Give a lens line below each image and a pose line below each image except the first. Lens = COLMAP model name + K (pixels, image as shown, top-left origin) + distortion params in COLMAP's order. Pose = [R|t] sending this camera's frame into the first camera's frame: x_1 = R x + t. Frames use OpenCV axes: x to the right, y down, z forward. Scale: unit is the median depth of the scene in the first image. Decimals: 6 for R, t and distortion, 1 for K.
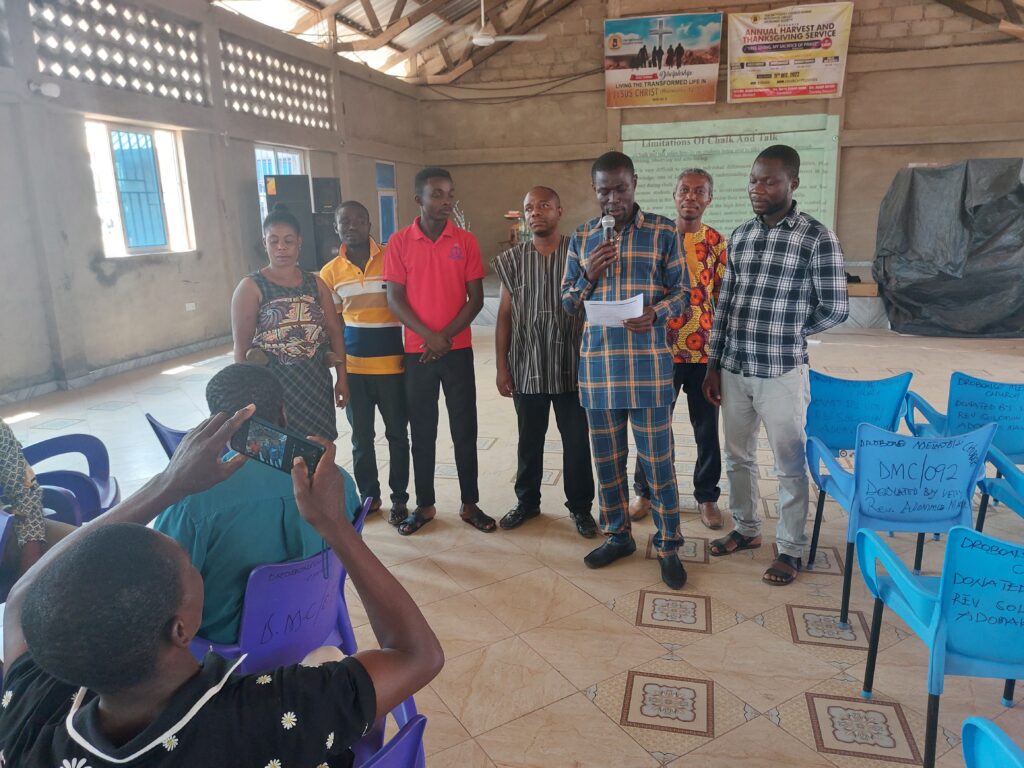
lens RADIAL K [[748.8, 0, 518.1], [0, 748.8, 382.6], [0, 0, 1]] dist [0.063709, -0.068673]
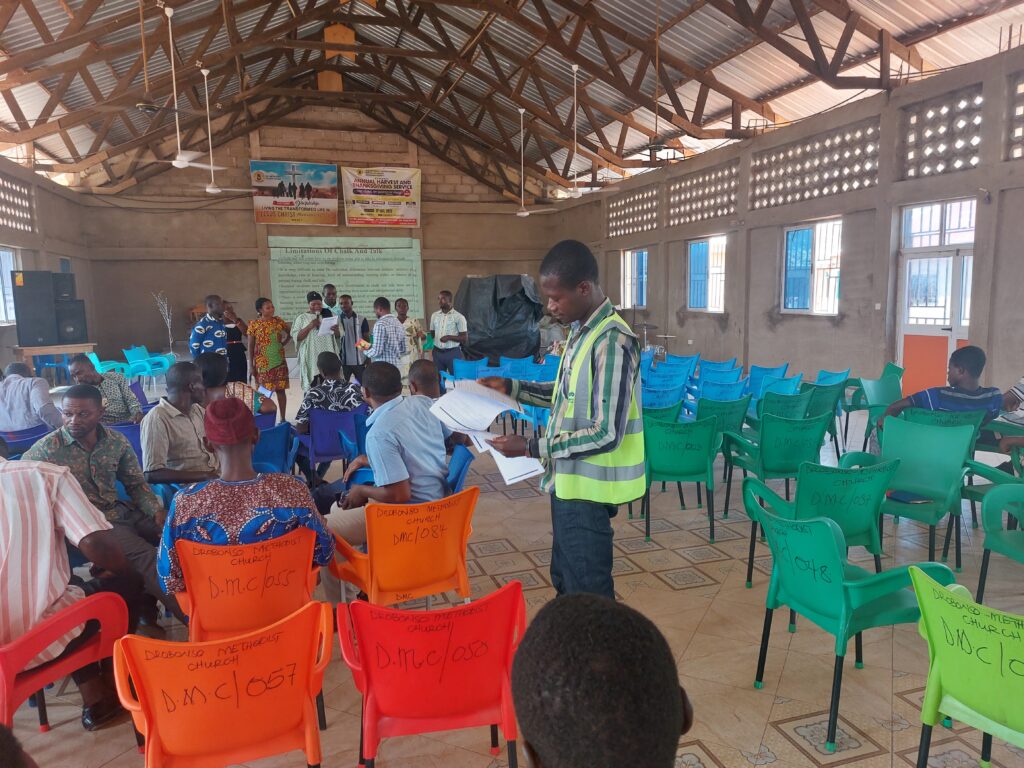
lens RADIAL K [[748.8, 0, 518.1], [0, 748.8, 382.6], [0, 0, 1]] dist [0.063709, -0.068673]
pose [[0.854256, -0.053579, 0.517084, -0.221519], [0.112049, 0.990272, -0.082502, 0.086033], [-0.507633, 0.128417, 0.851949, -0.380143]]
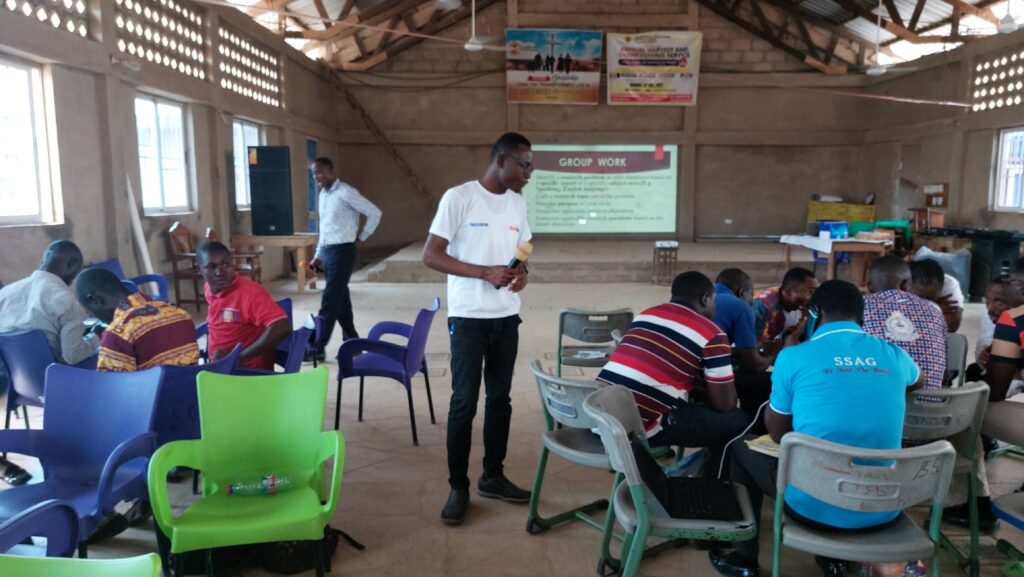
lens RADIAL K [[748.5, 0, 512.0], [0, 748.5, 288.5], [0, 0, 1]] dist [0.108405, -0.128927]
pose [[0.967965, -0.003607, 0.251058, -0.195483], [0.027714, 0.995322, -0.092552, 0.032754], [-0.249549, 0.096545, 0.963537, -0.102637]]
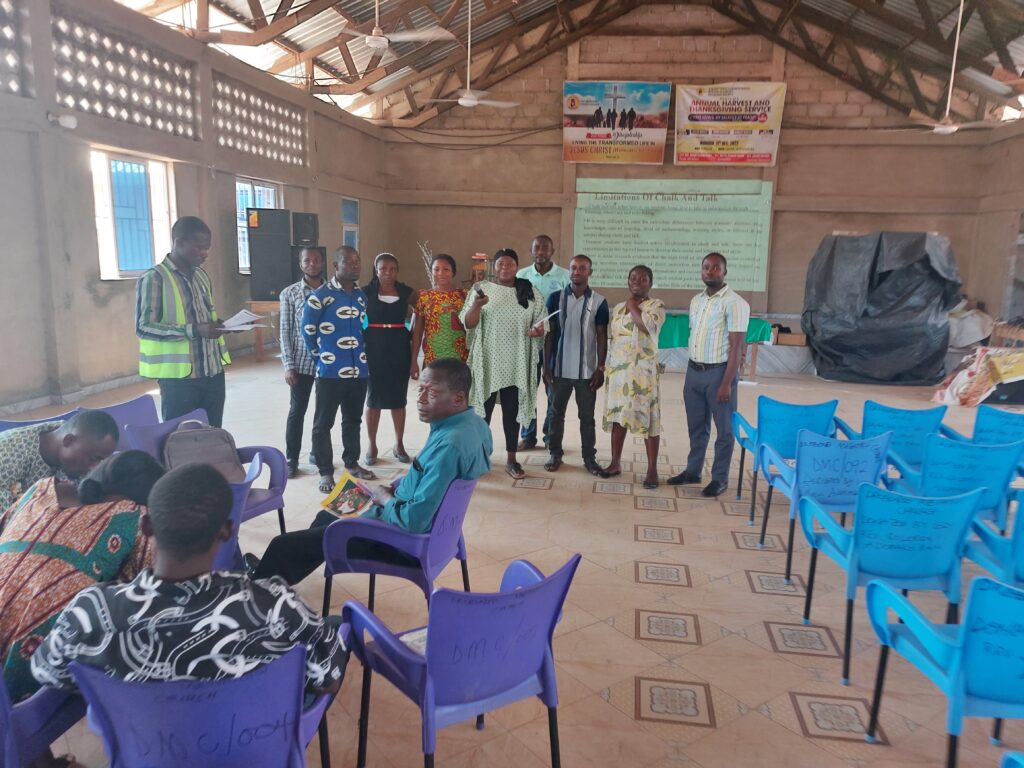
lens RADIAL K [[772.4, 0, 532.2], [0, 772.4, 377.7], [0, 0, 1]] dist [0.100931, -0.110140]
pose [[0.993398, 0.033935, 0.109588, -0.043283], [-0.027206, 0.997685, -0.062331, 0.013154], [-0.111449, 0.058938, 0.992021, -0.081670]]
